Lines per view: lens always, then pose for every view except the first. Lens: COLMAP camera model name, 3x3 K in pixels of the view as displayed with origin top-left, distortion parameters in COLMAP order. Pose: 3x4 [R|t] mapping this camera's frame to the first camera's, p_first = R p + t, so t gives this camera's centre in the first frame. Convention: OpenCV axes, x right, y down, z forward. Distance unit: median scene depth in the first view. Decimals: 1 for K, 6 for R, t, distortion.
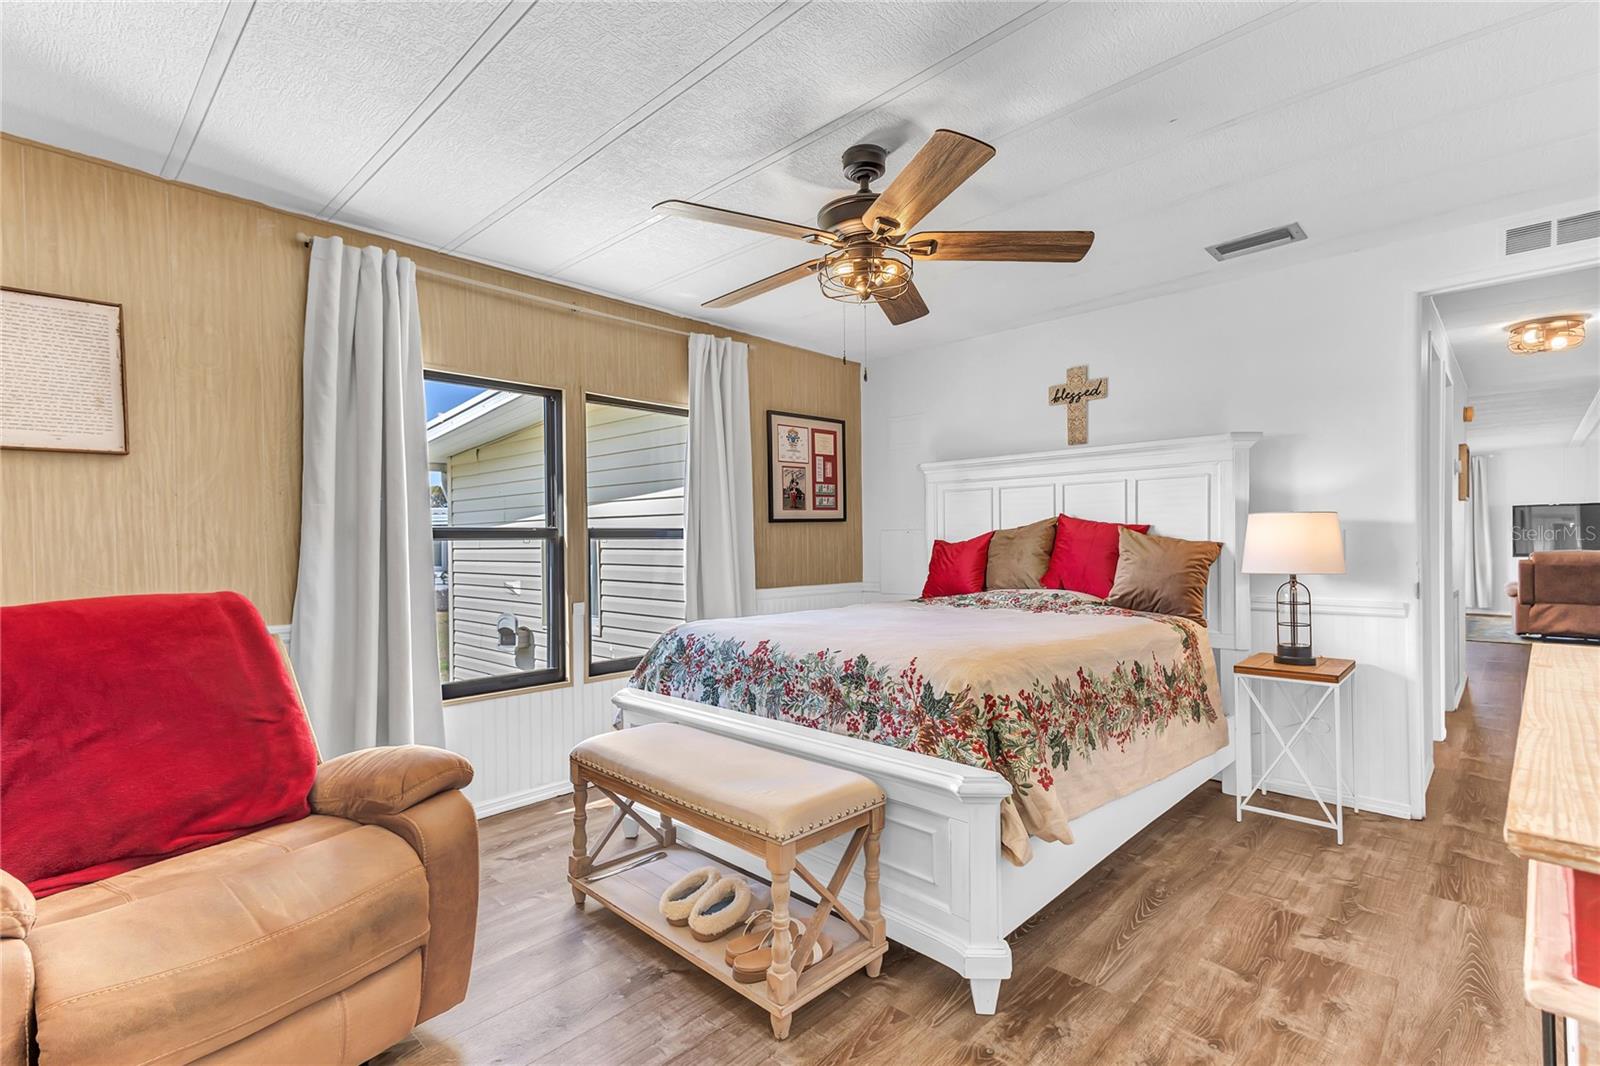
lens RADIAL K [[737.0, 0, 799.0], [0, 737.0, 542.5], [0, 0, 1]] dist [0.018539, 0.000106]
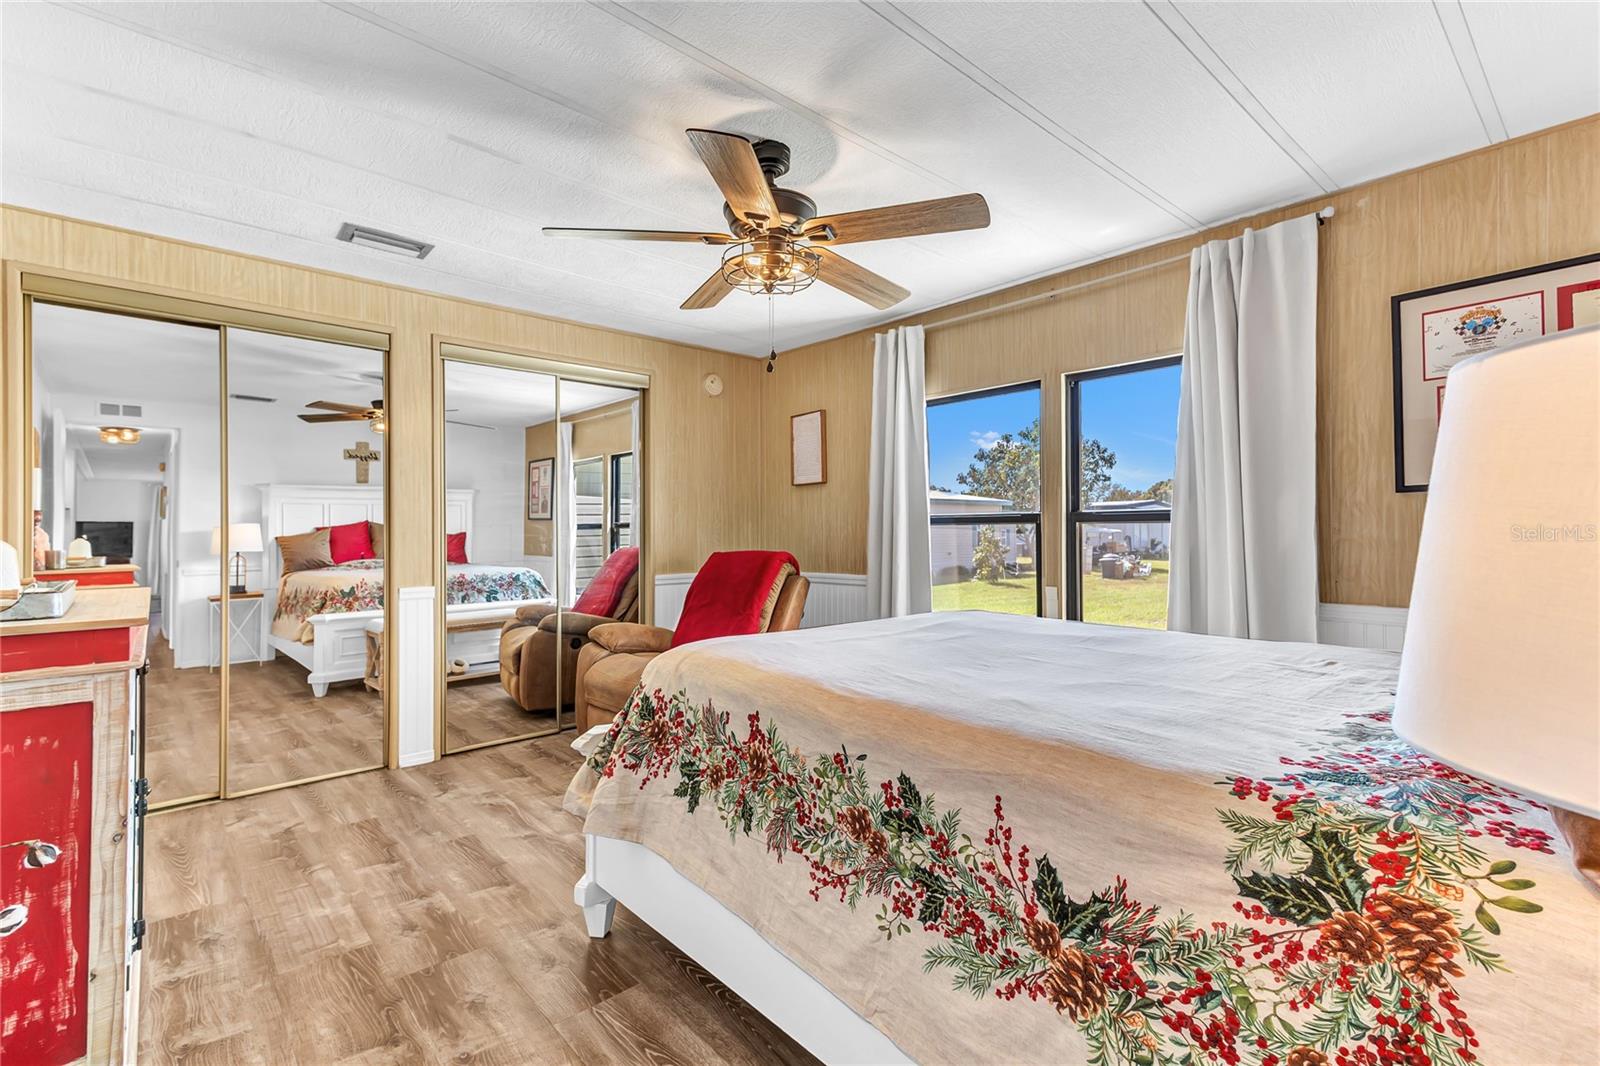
lens RADIAL K [[730.8, 0, 798.6], [0, 730.8, 527.9], [0, 0, 1]] dist [0.028427, -0.000024]
pose [[-0.072469, 0.006587, -0.997349, 1.254180], [0.003918, 0.999972, 0.006320, -0.013207], [0.997363, -0.003450, -0.072493, 1.274199]]
